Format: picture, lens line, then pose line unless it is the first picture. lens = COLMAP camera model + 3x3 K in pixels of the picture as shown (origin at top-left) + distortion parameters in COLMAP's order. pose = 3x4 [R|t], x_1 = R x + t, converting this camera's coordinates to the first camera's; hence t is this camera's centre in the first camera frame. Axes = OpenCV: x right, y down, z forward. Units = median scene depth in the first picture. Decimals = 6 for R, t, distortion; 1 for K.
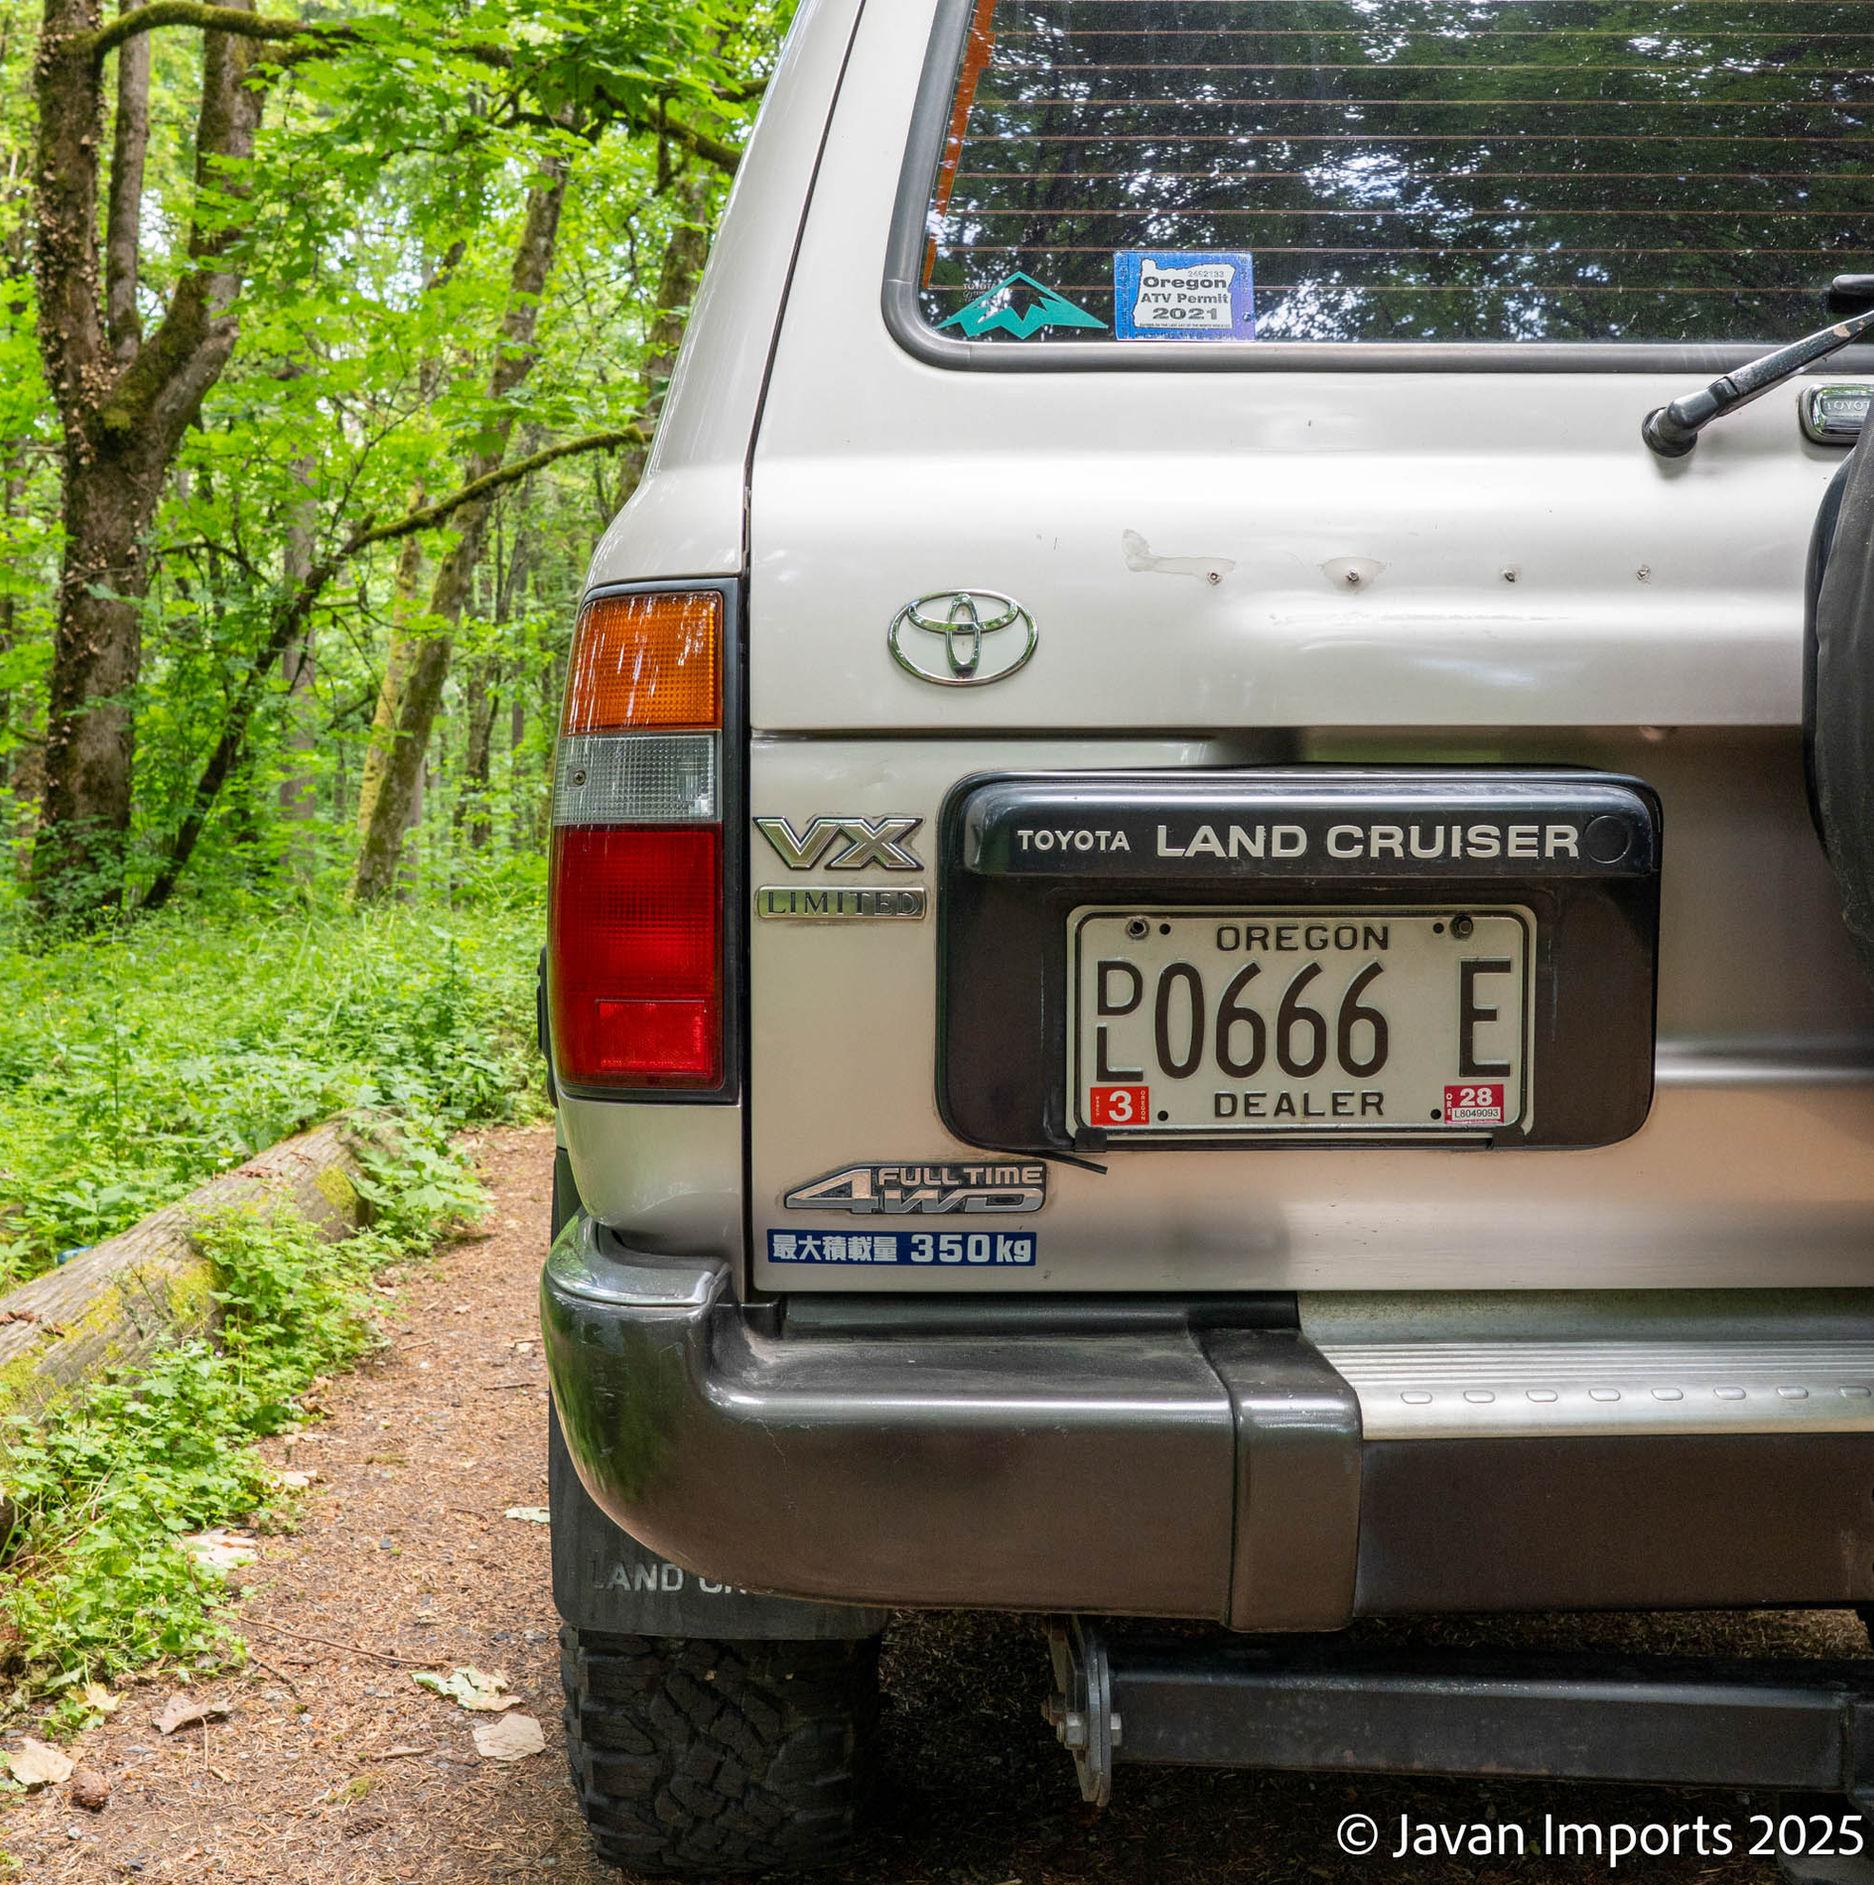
lens RADIAL K [[1972.0, 0, 931.5], [0, 1972.0, 903.5], [0, 0, 1]] dist [0.022520, 0.000000]
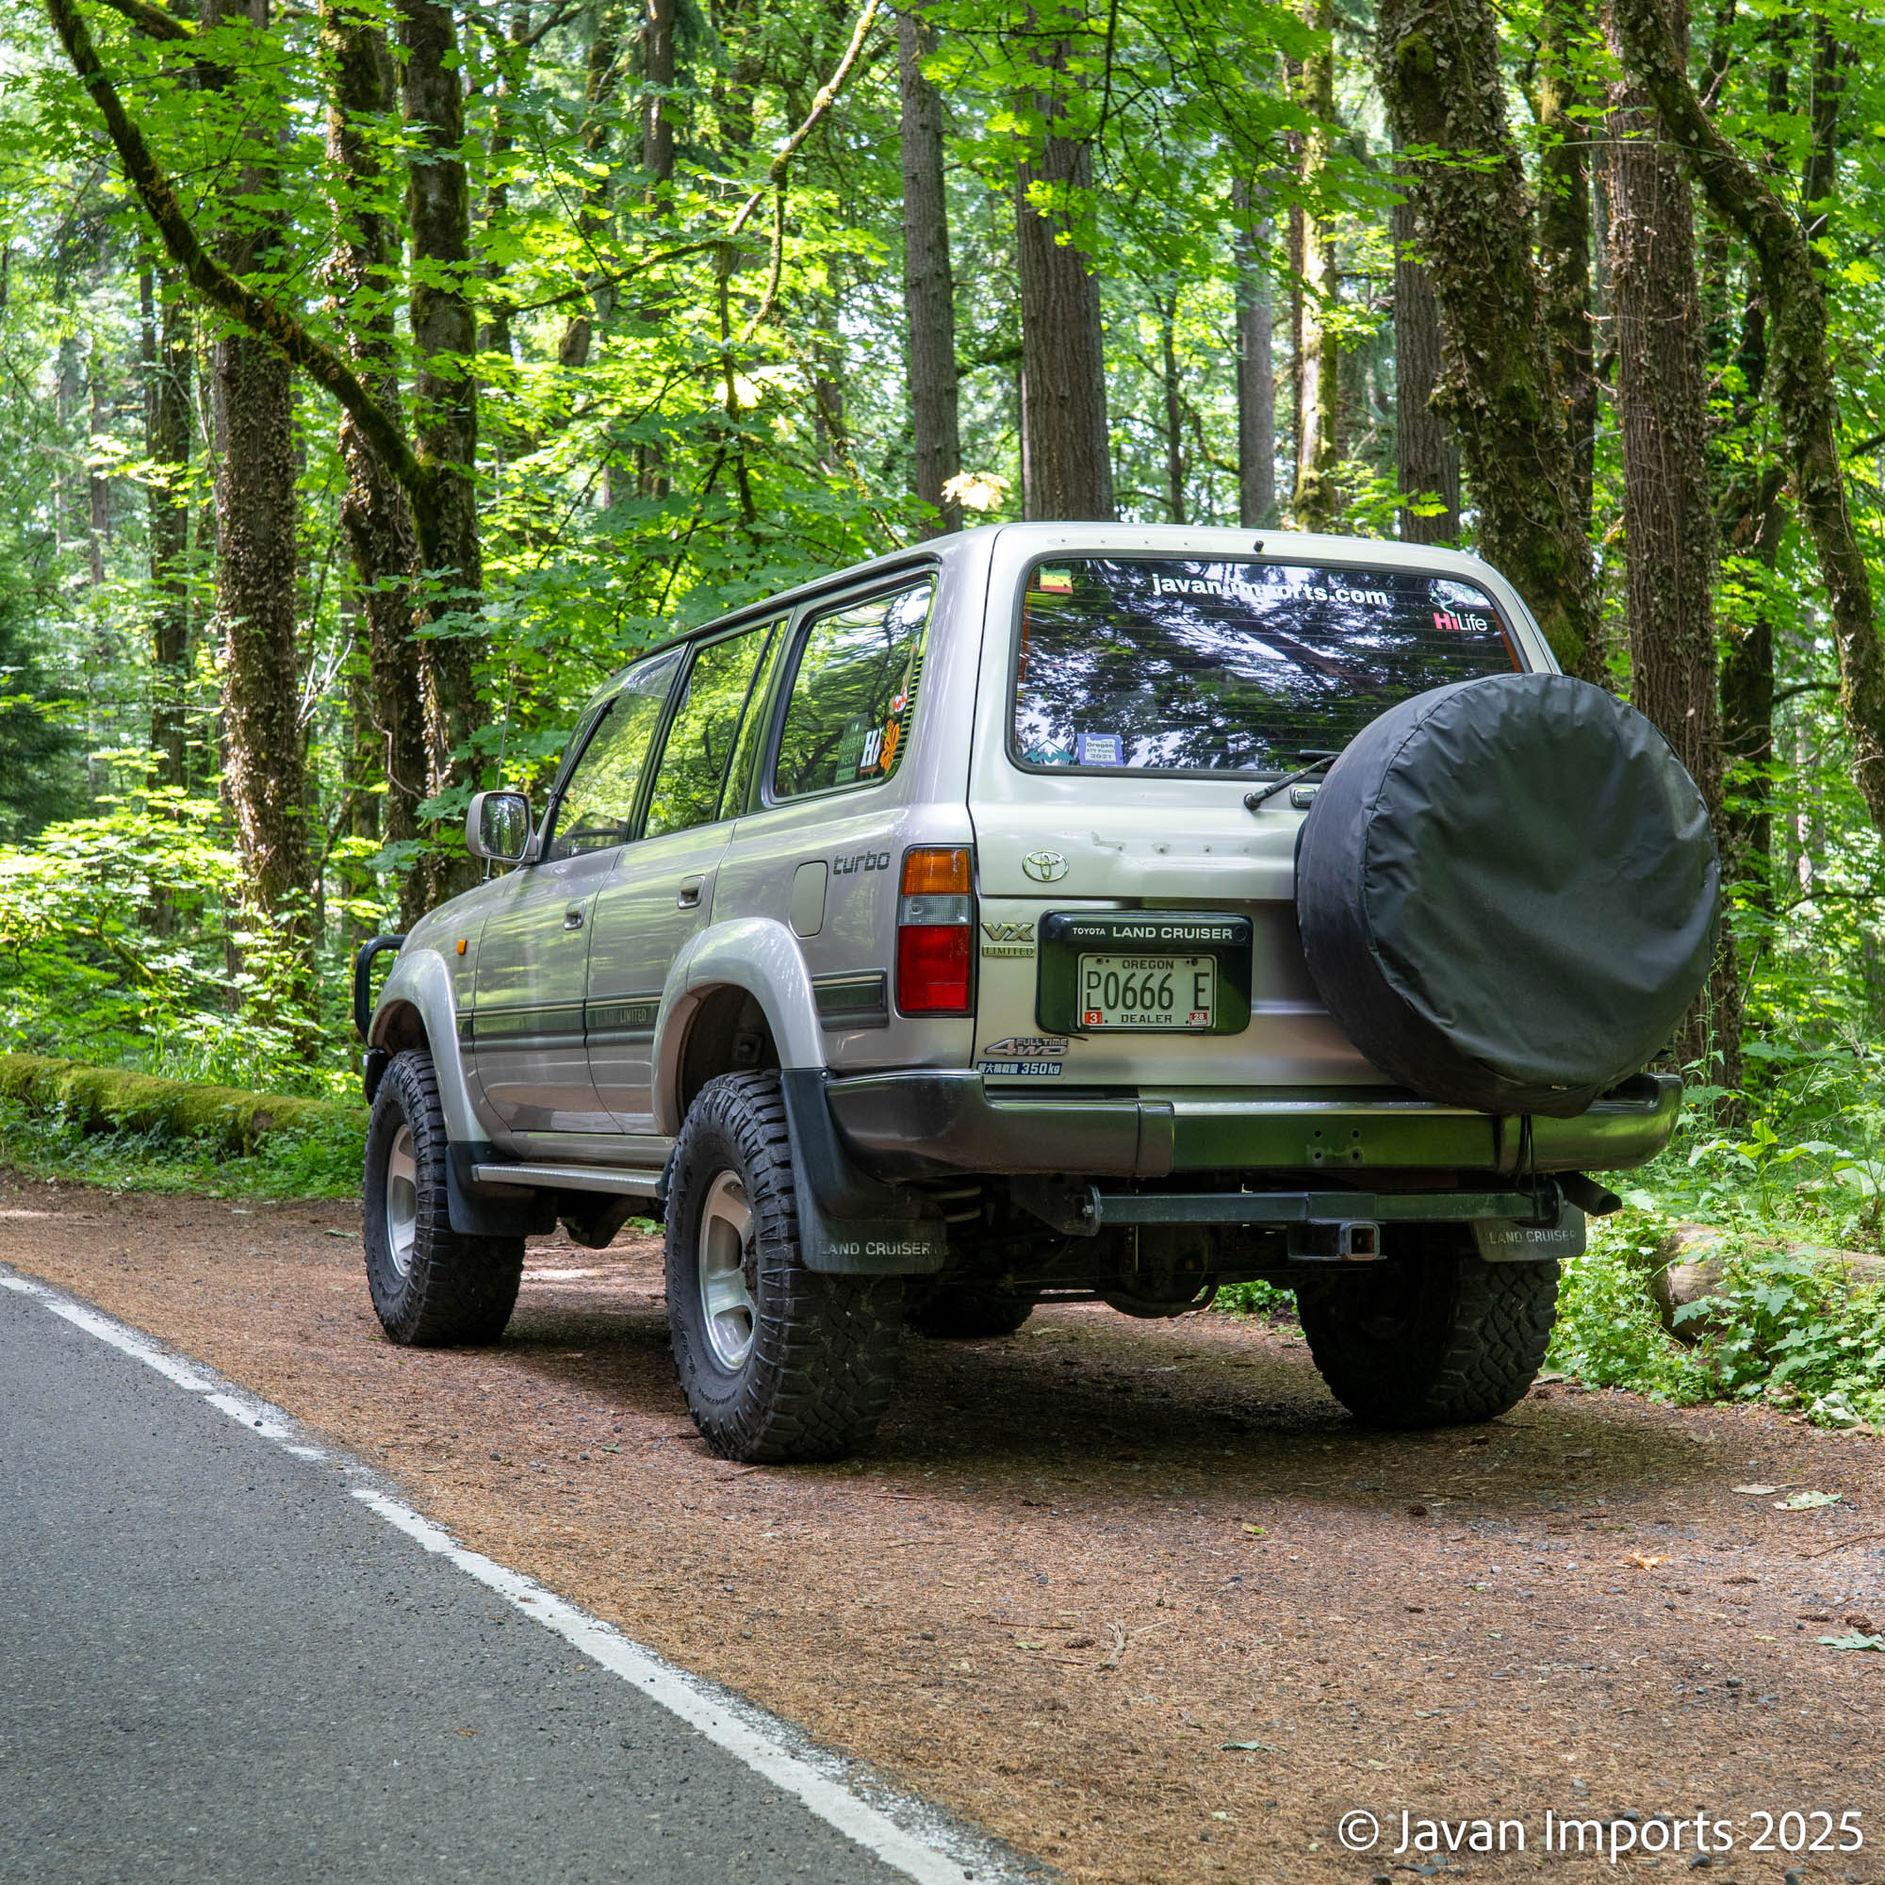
lens RADIAL K [[3882.4, 0, 949.1], [0, 3882.4, 930.3], [0, 0, 1]] dist [0.024245, 0.000000]
pose [[0.943741, 0.014691, 0.330359, -2.000335], [0.005359, 0.998202, -0.059700, 0.307288], [-0.330642, 0.058112, 0.941965, -4.379851]]
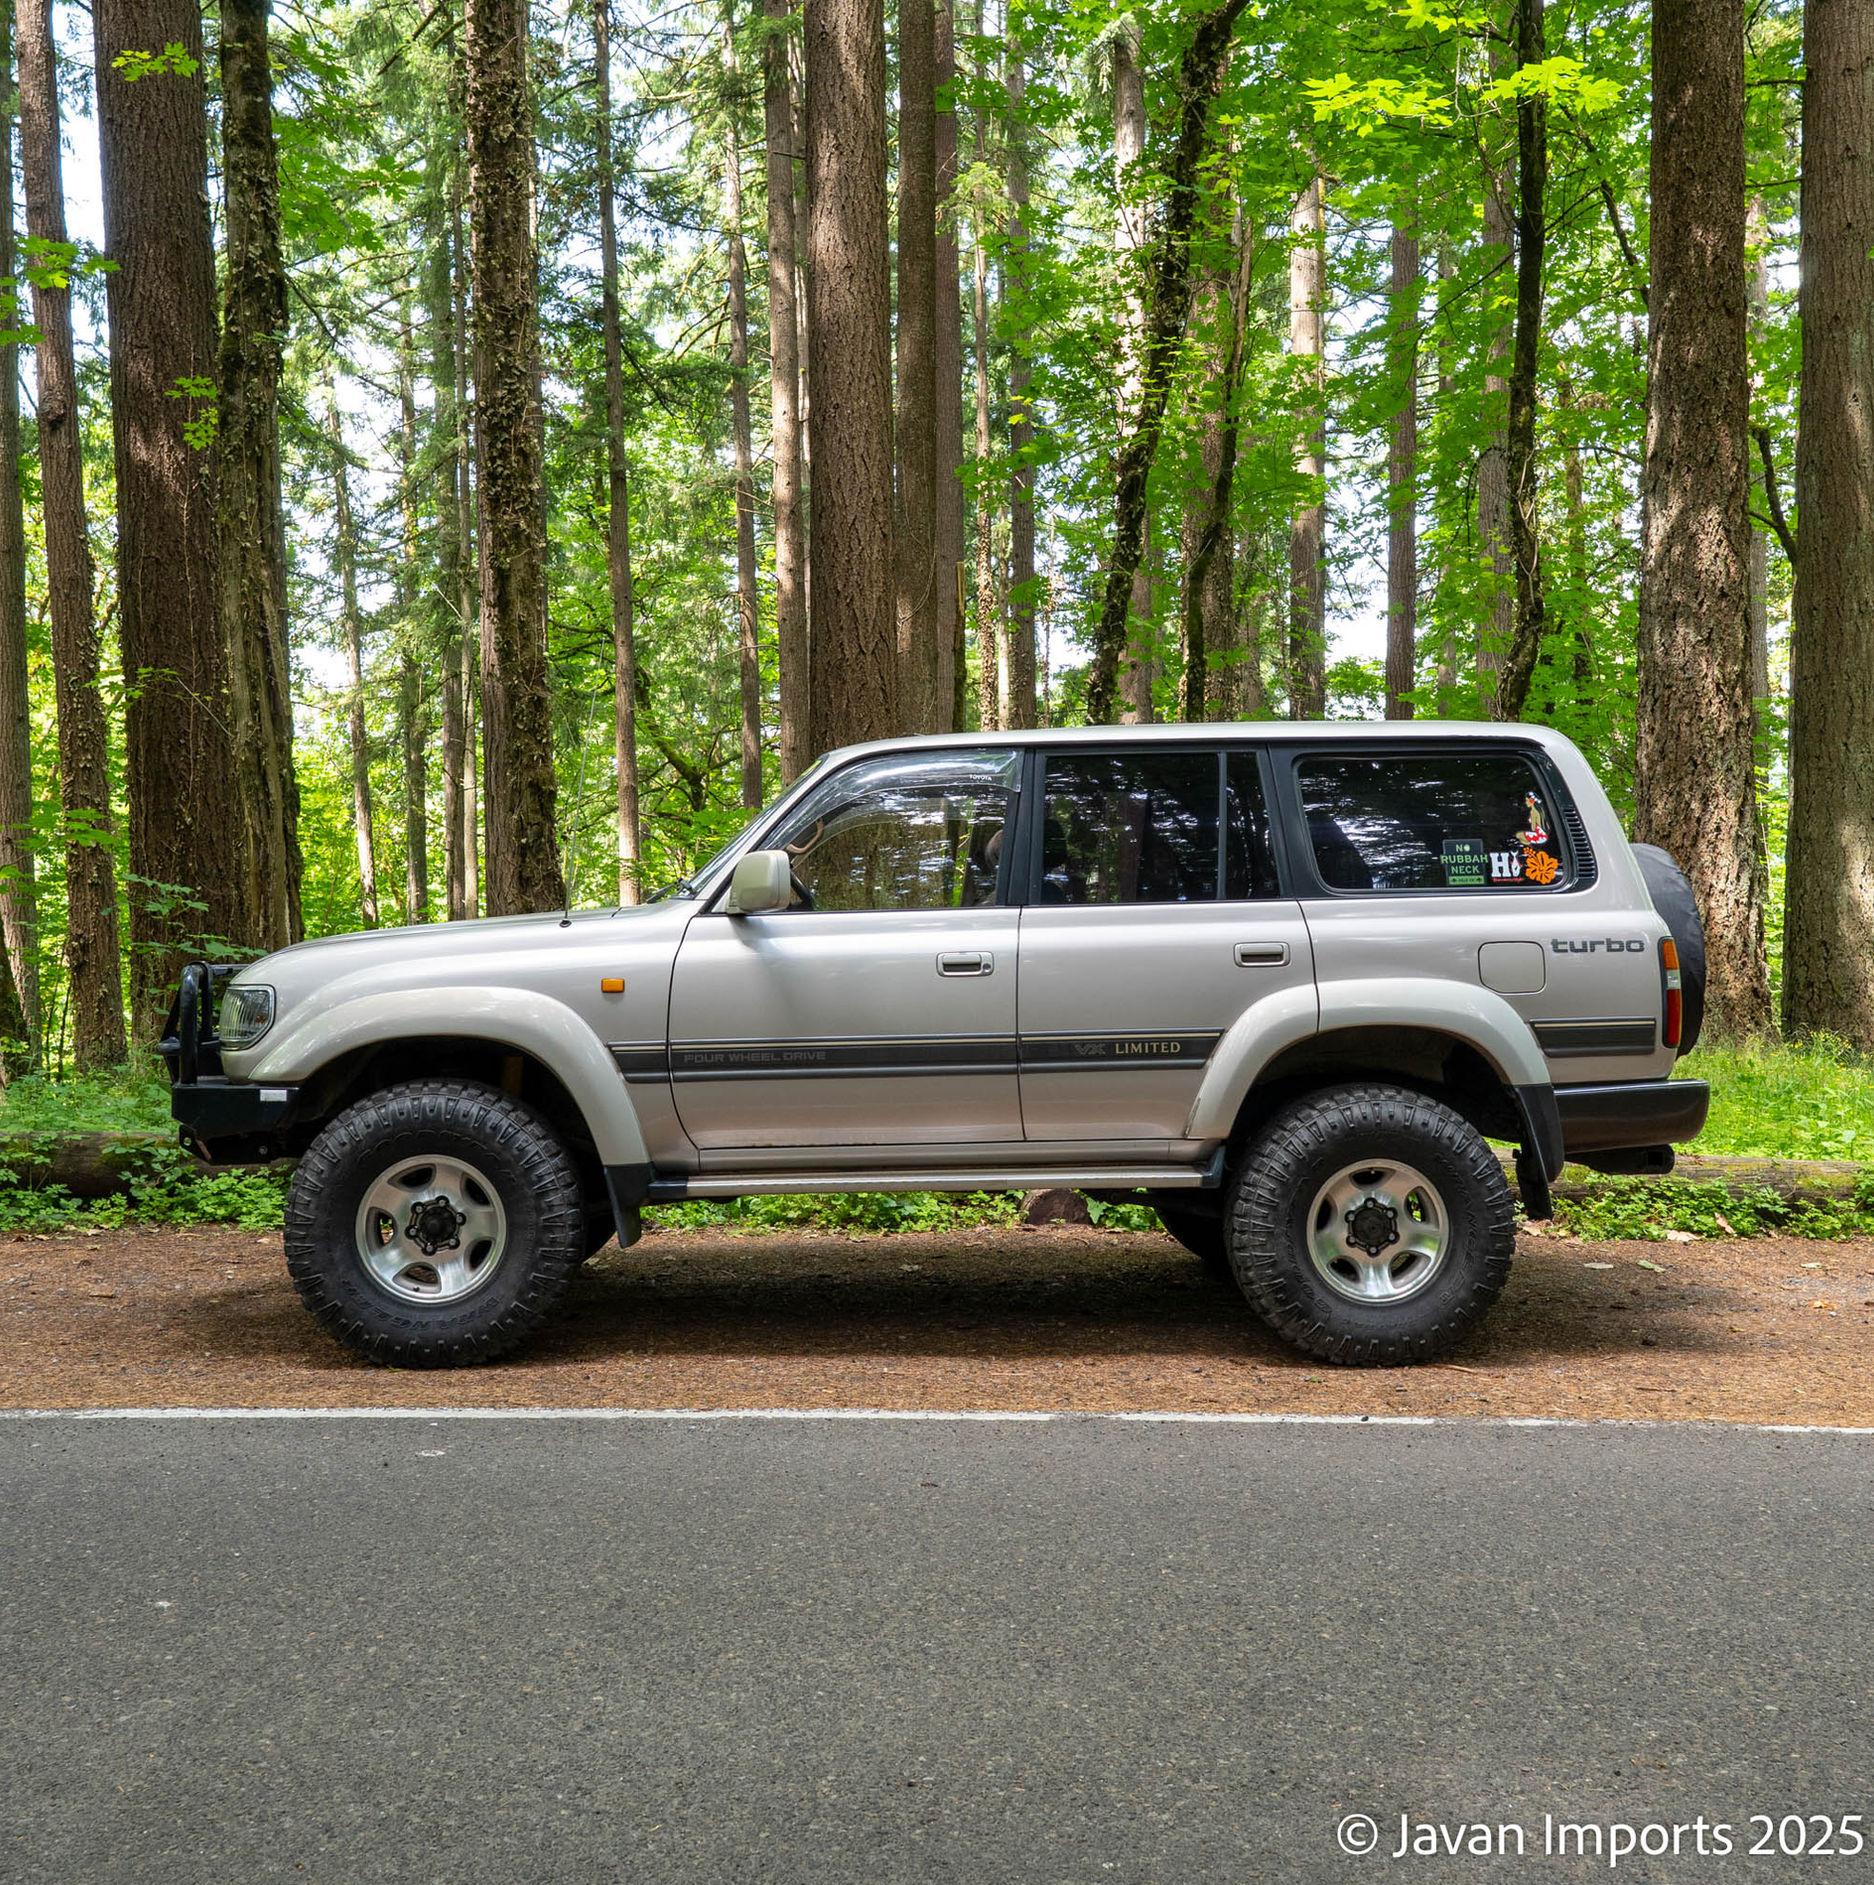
lens RADIAL K [[2068.3, 0, 939.6], [0, 2068.3, 951.6], [0, 0, 1]] dist [0.031919, 0.000000]
pose [[-0.042610, 0.022515, 0.998838, -4.814202], [0.035568, 0.999147, -0.021004, -0.084622], [-0.998458, 0.034631, -0.043374, 2.842357]]
